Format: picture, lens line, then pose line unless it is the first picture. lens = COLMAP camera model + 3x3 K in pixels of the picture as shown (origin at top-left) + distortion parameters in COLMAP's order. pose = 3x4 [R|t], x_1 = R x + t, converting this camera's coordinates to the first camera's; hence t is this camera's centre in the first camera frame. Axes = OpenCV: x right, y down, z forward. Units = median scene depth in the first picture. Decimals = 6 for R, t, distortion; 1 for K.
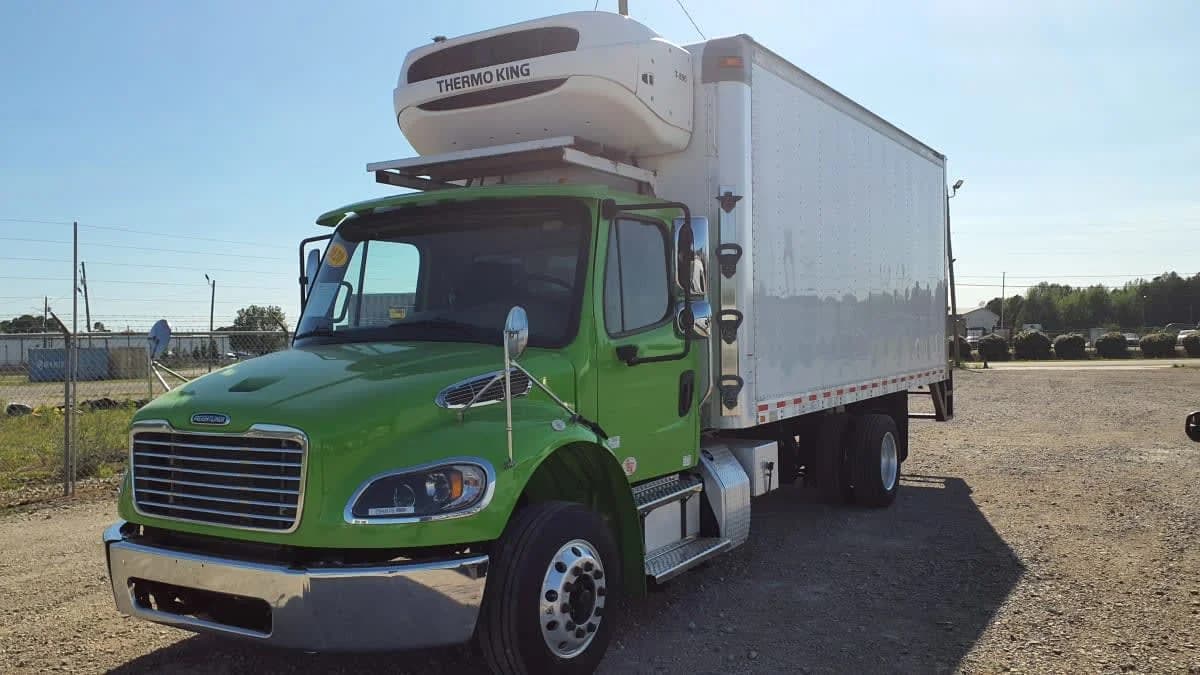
lens RADIAL K [[953.0, 0, 617.3], [0, 953.0, 329.0], [0, 0, 1]] dist [0.118573, -0.012219]
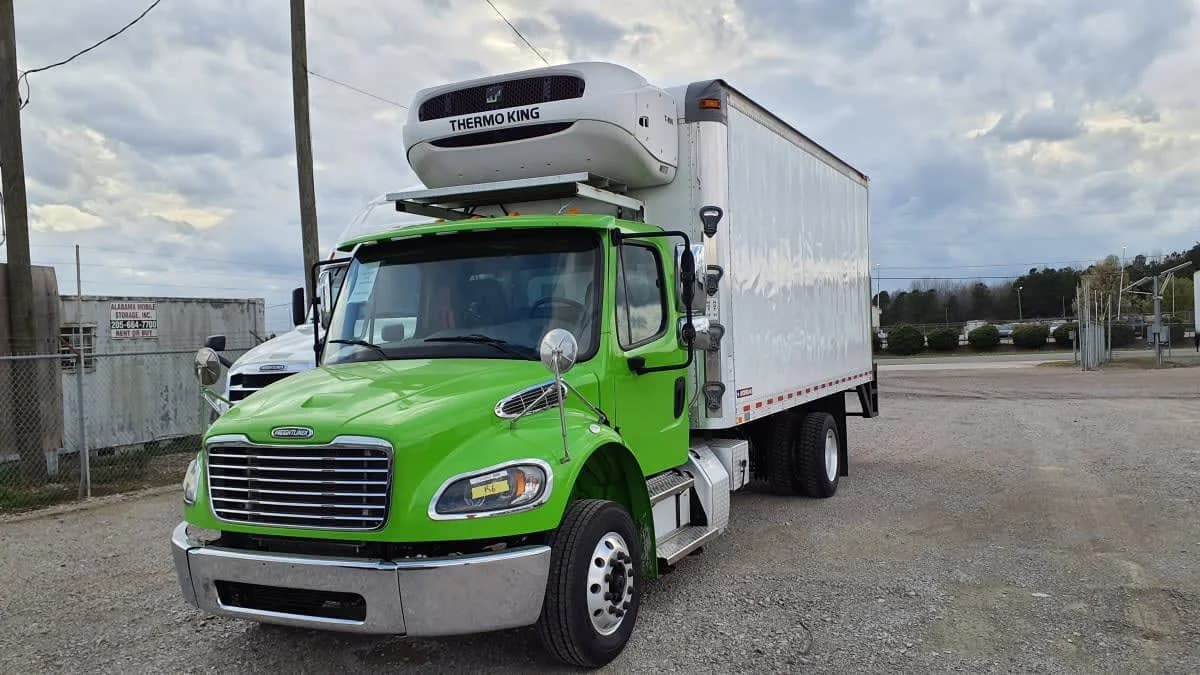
lens RADIAL K [[953.0, 0, 609.9], [0, 953.0, 325.0], [0, 0, 1]] dist [0.118573, -0.012219]
pose [[0.995439, -0.010590, 0.094807, -0.114258], [0.010870, 0.999938, -0.002440, -0.018971], [-0.094775, 0.003460, 0.995493, -0.113820]]
